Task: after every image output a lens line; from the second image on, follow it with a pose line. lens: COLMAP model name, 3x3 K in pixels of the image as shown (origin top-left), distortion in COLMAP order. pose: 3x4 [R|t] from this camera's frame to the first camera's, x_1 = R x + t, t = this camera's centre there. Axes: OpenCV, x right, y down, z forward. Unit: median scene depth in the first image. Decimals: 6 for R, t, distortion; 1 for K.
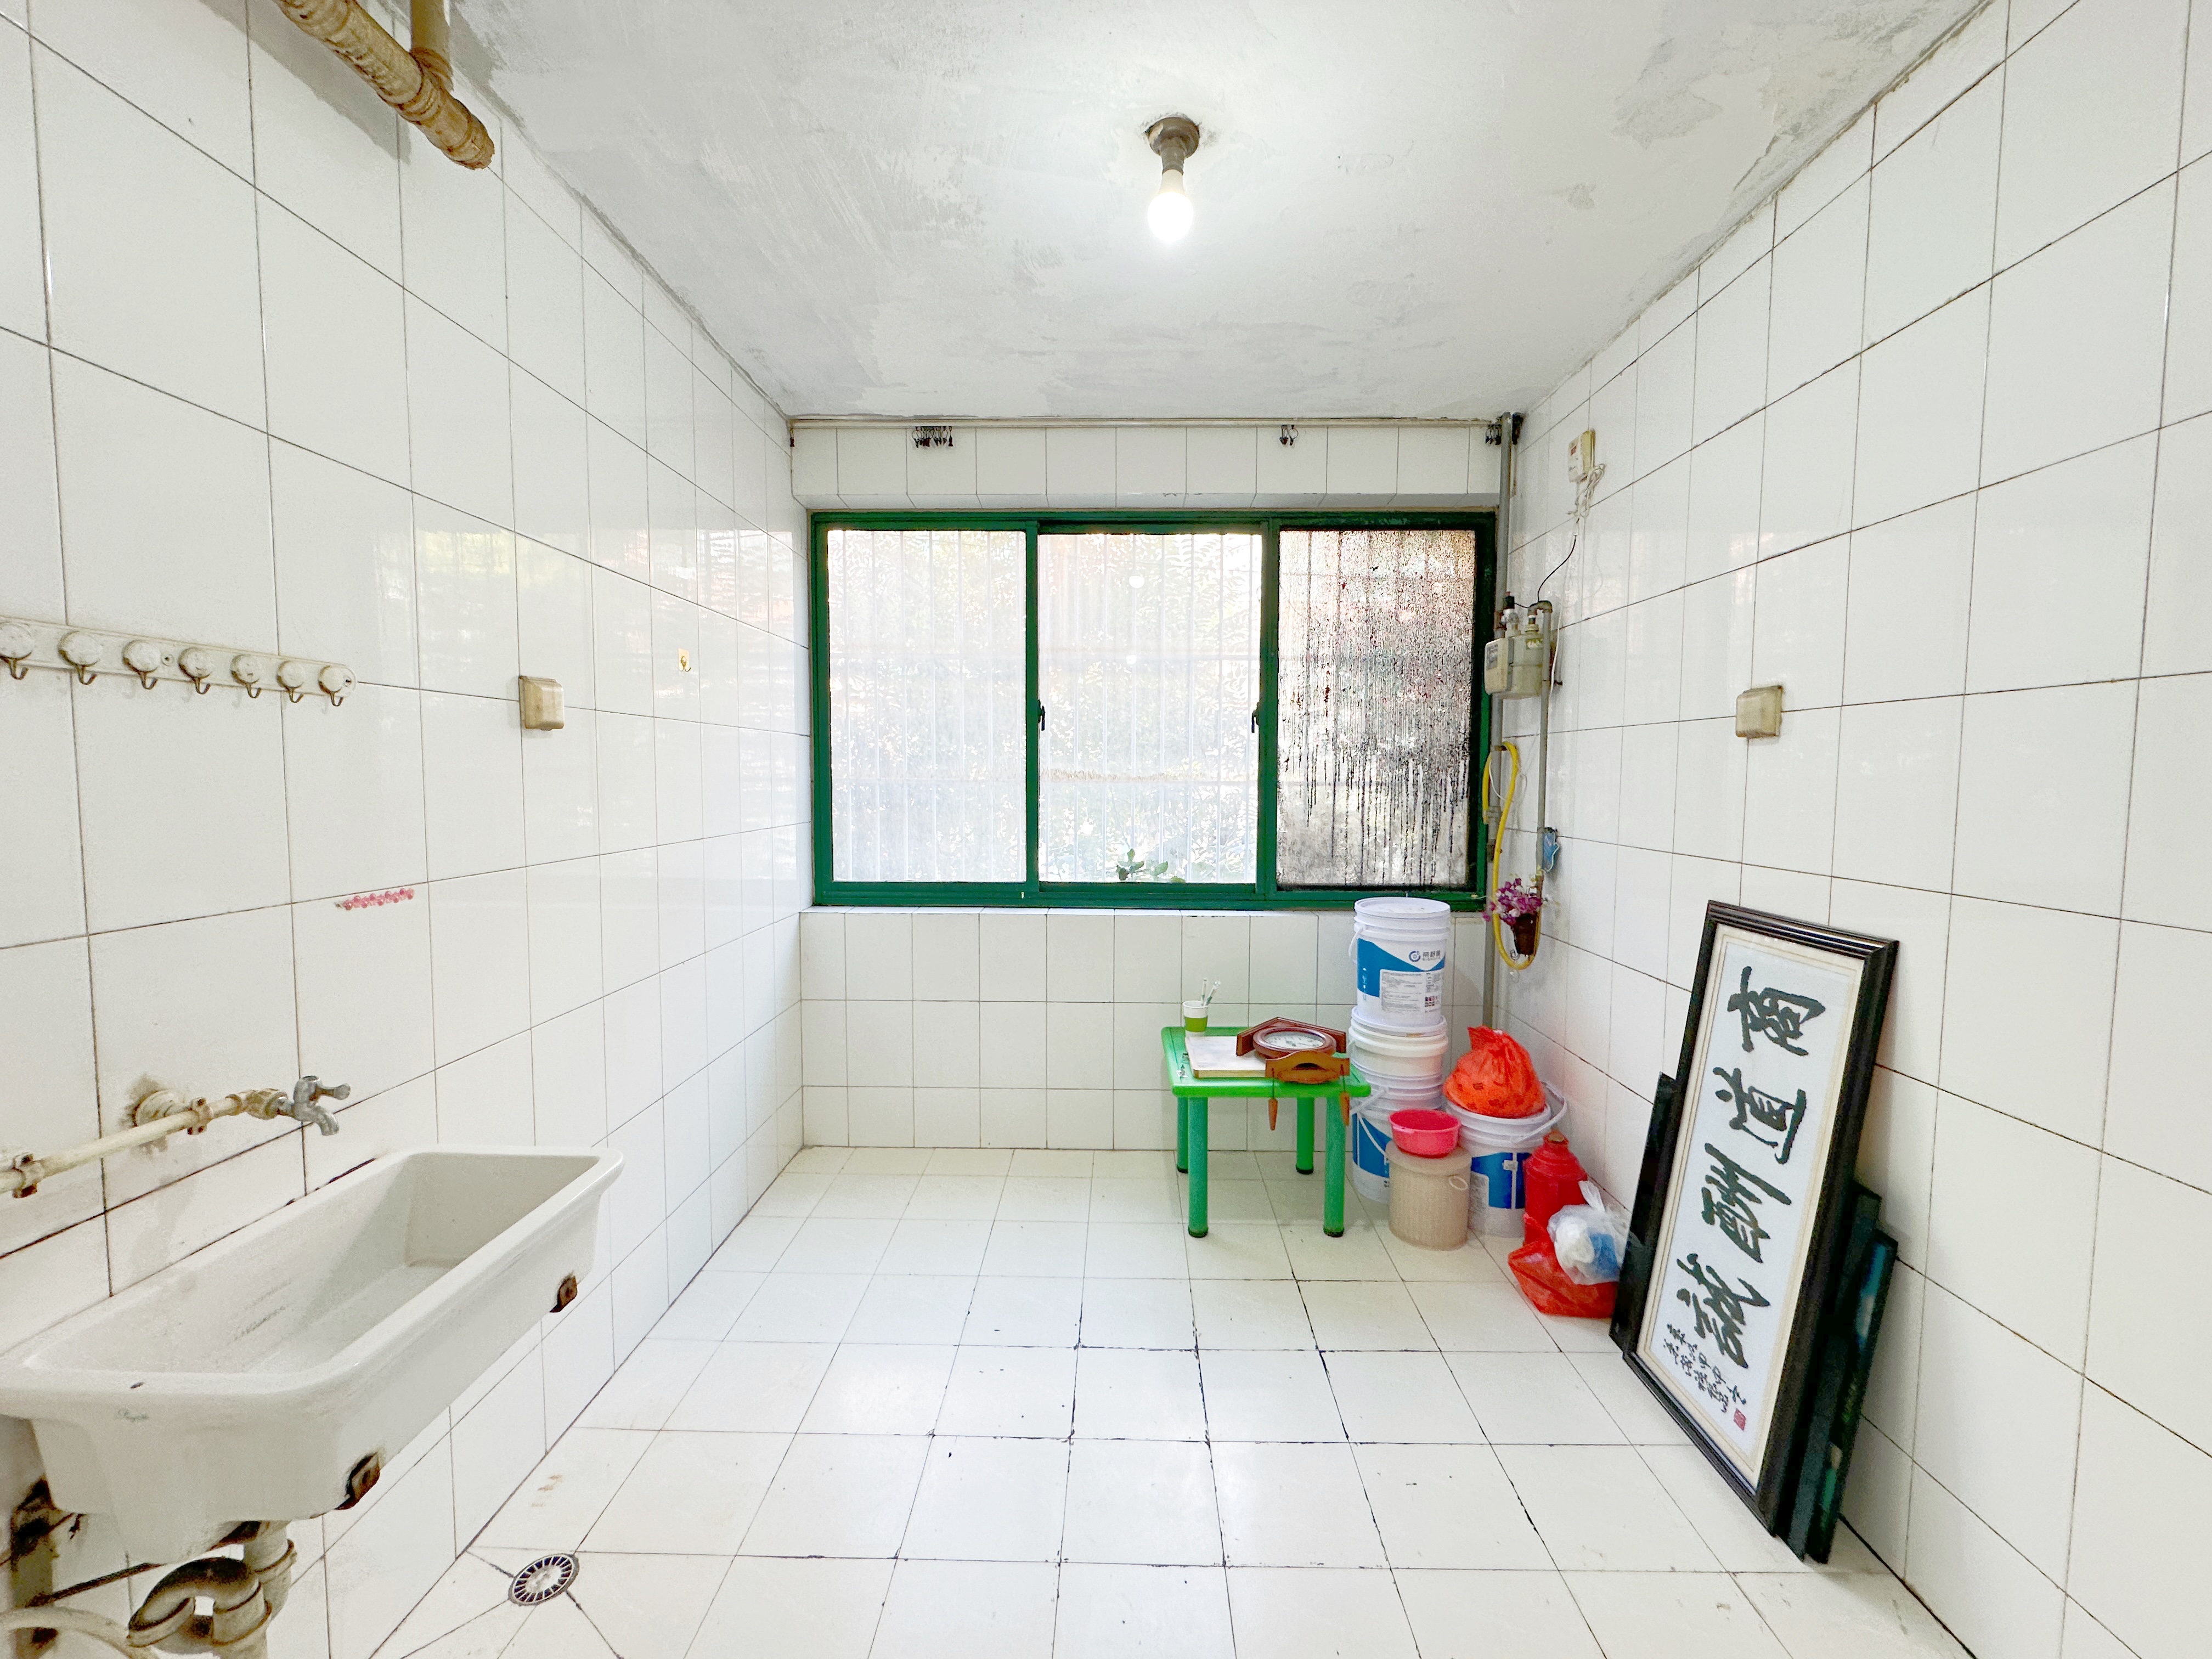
lens RADIAL K [[879.3, 0, 1106.0], [0, 879.3, 829.5], [0, 0, 1]] dist [-0.001651, -0.000035]
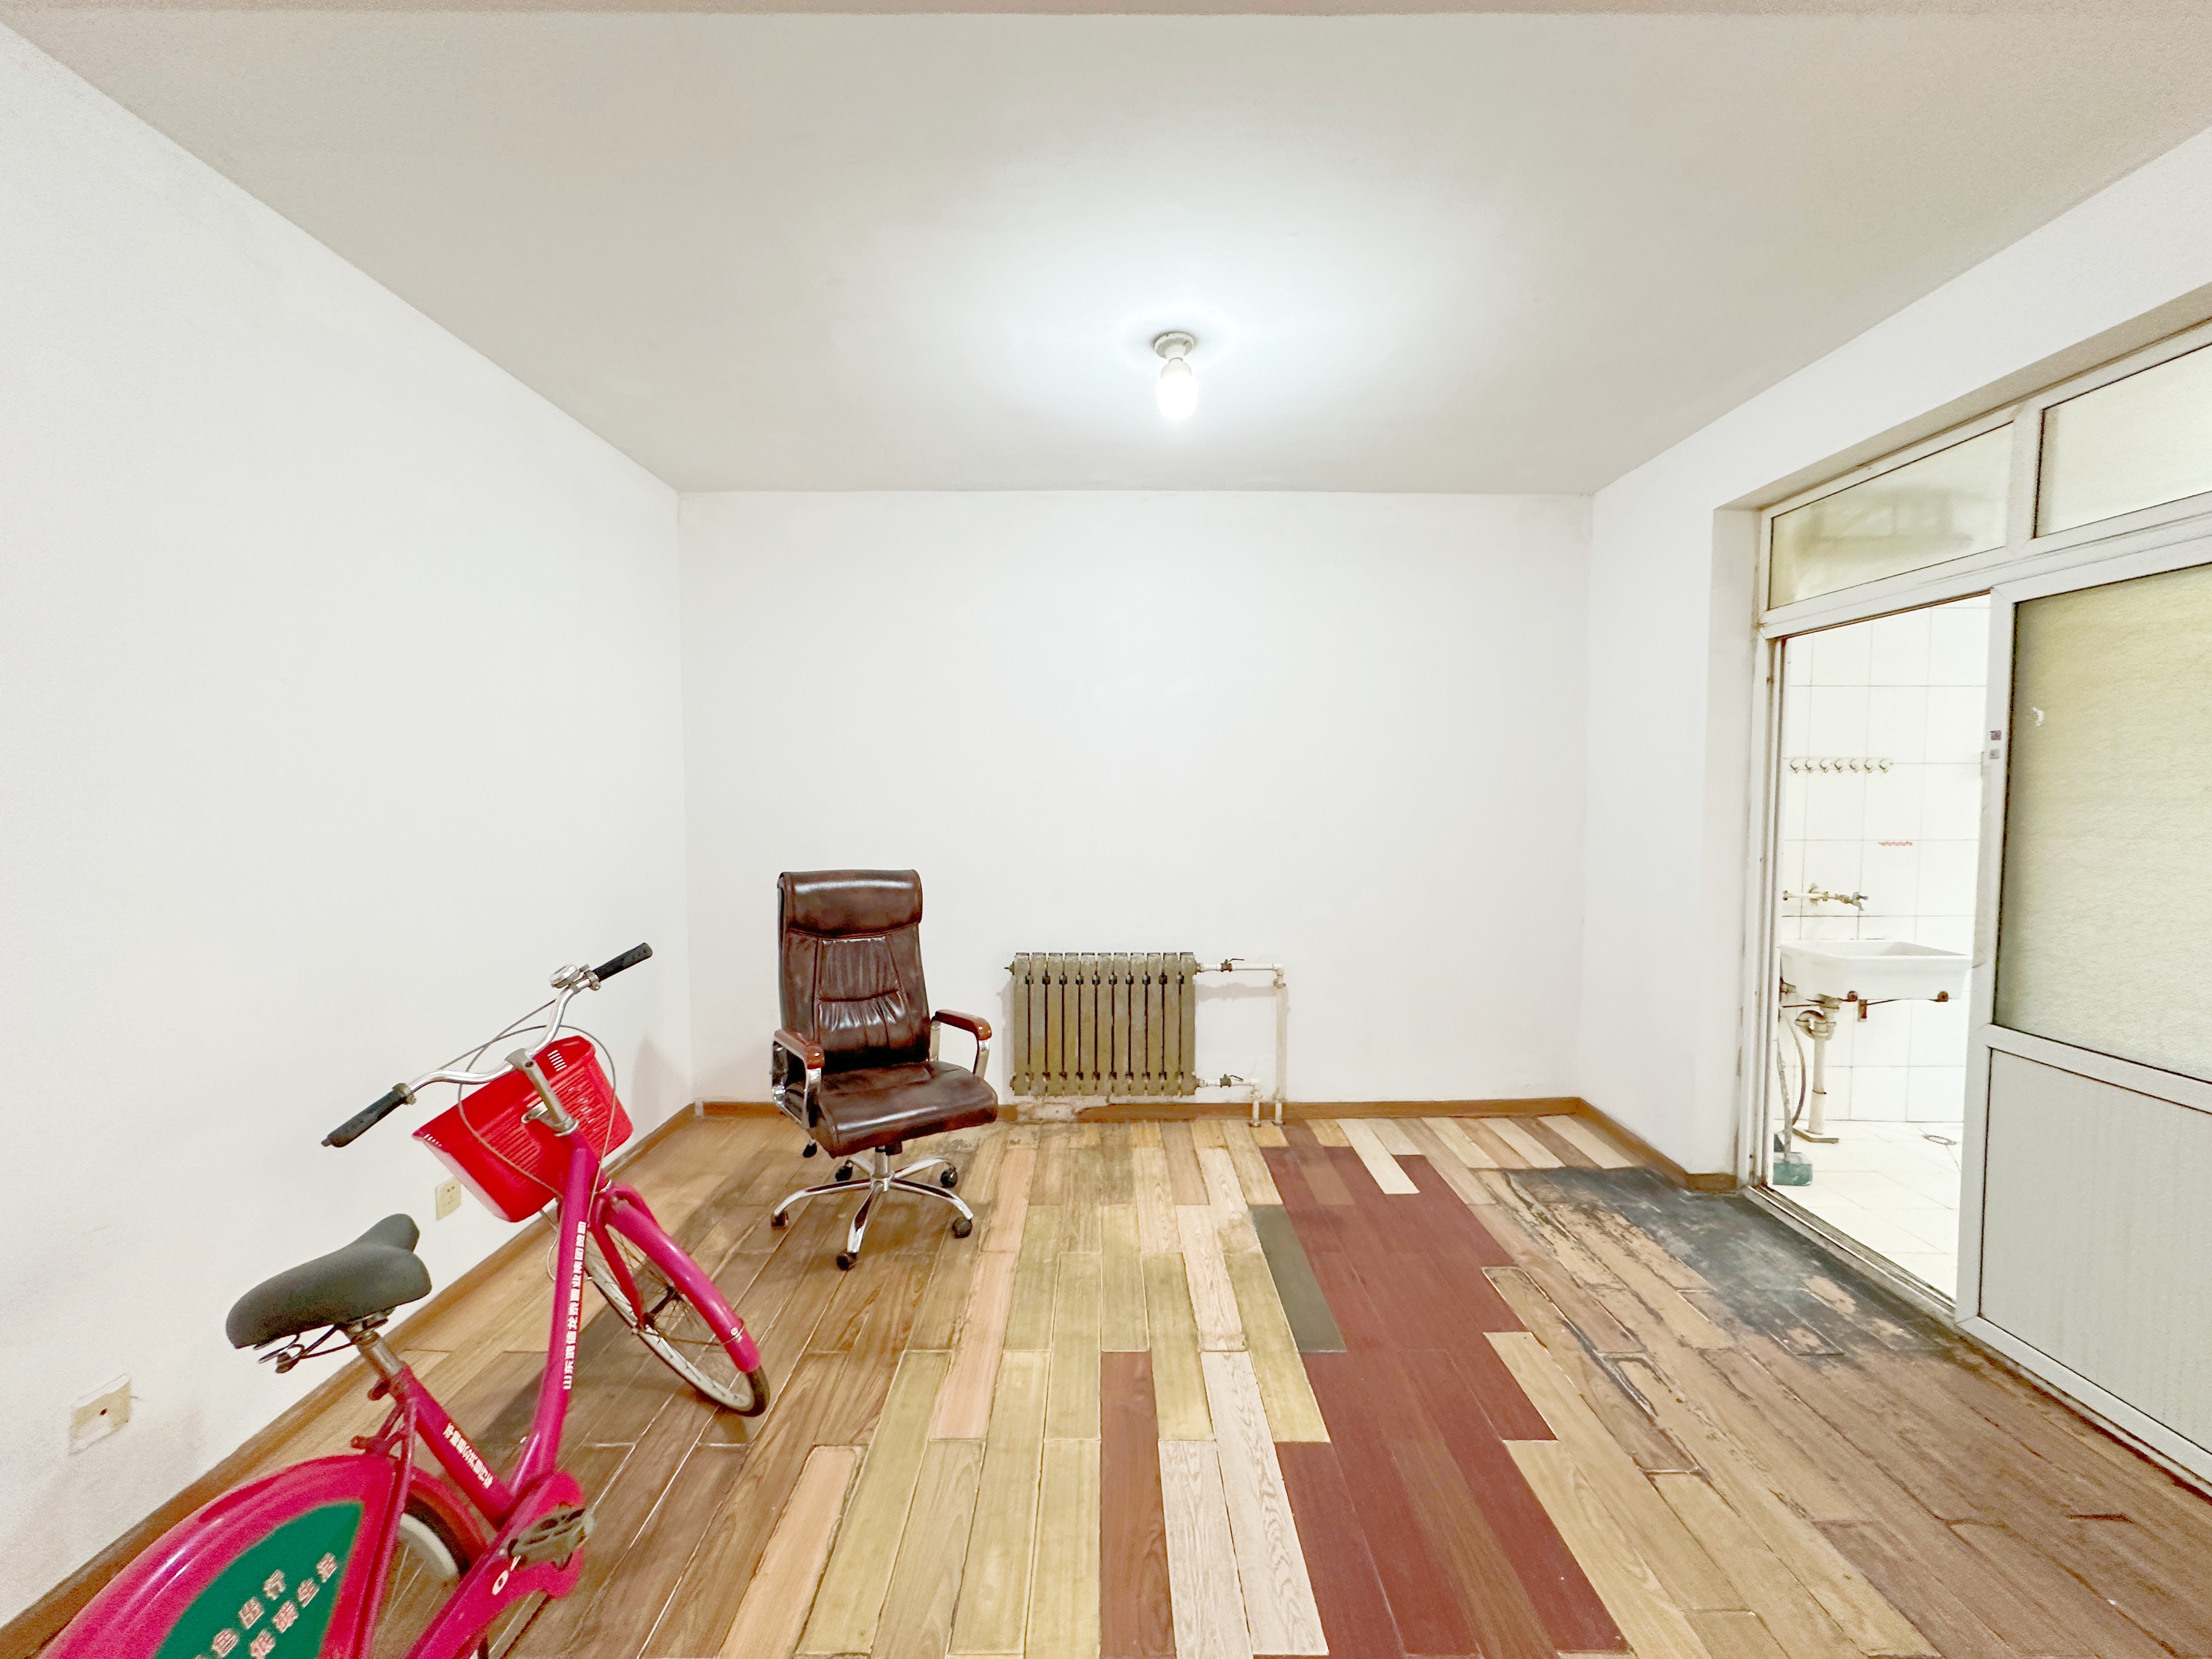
lens RADIAL K [[879.3, 0, 1106.0], [0, 879.3, 829.5], [0, 0, 1]] dist [-0.001651, -0.000035]
pose [[0.028683, 0.044301, -0.998606, 2.205121], [-0.063125, 0.997104, 0.042422, 0.092720], [0.997593, 0.061820, 0.031396, -1.850781]]
